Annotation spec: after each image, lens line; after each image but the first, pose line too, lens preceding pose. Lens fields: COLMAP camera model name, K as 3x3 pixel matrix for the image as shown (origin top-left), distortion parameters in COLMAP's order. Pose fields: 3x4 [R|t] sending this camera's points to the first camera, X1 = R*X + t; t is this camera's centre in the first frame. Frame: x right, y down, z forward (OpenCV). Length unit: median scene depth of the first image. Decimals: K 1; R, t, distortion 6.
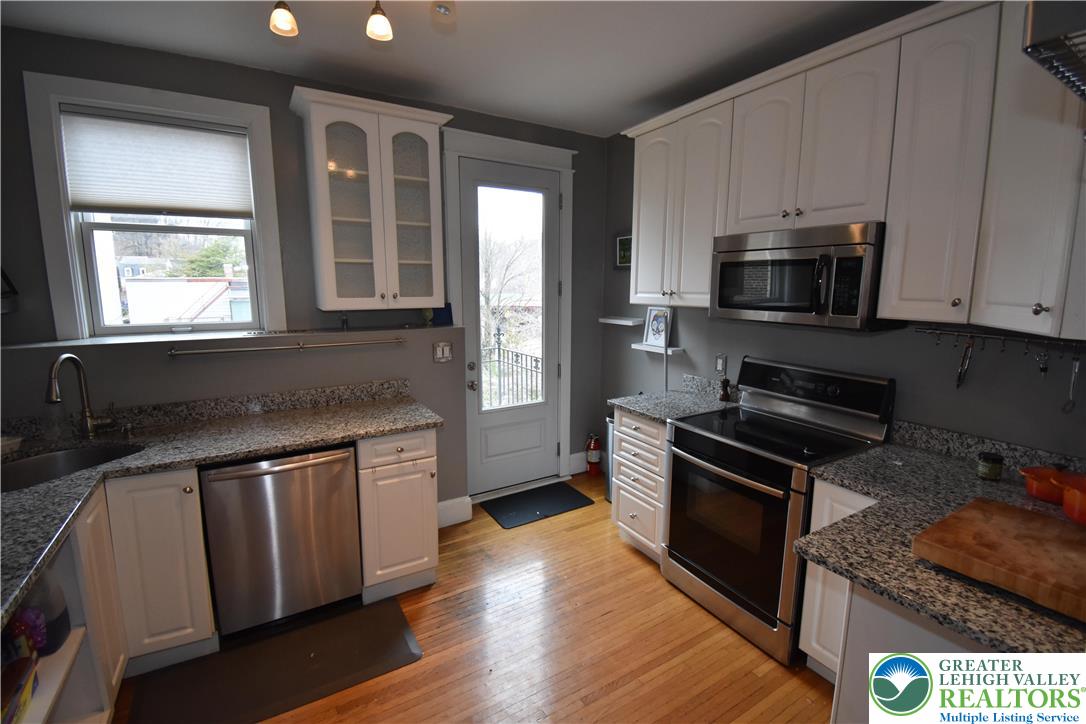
lens RADIAL K [[486.9, 0, 543.0], [0, 486.9, 362.0], [0, 0, 1]] dist [0.019666, -0.023157]
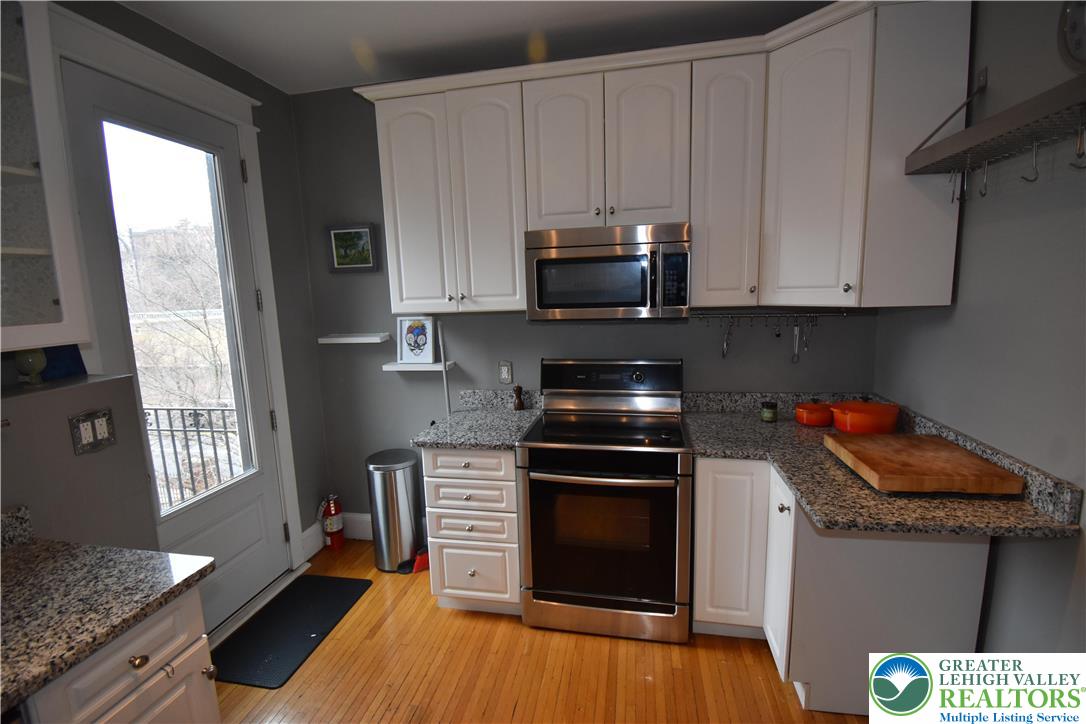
lens RADIAL K [[486.9, 0, 543.0], [0, 486.9, 362.0], [0, 0, 1]] dist [0.019666, -0.023157]
pose [[0.659988, -0.133986, 0.739231, -0.295376], [0.153782, 0.987227, 0.041639, -0.045369], [-0.735368, 0.086200, 0.672163, 0.352812]]
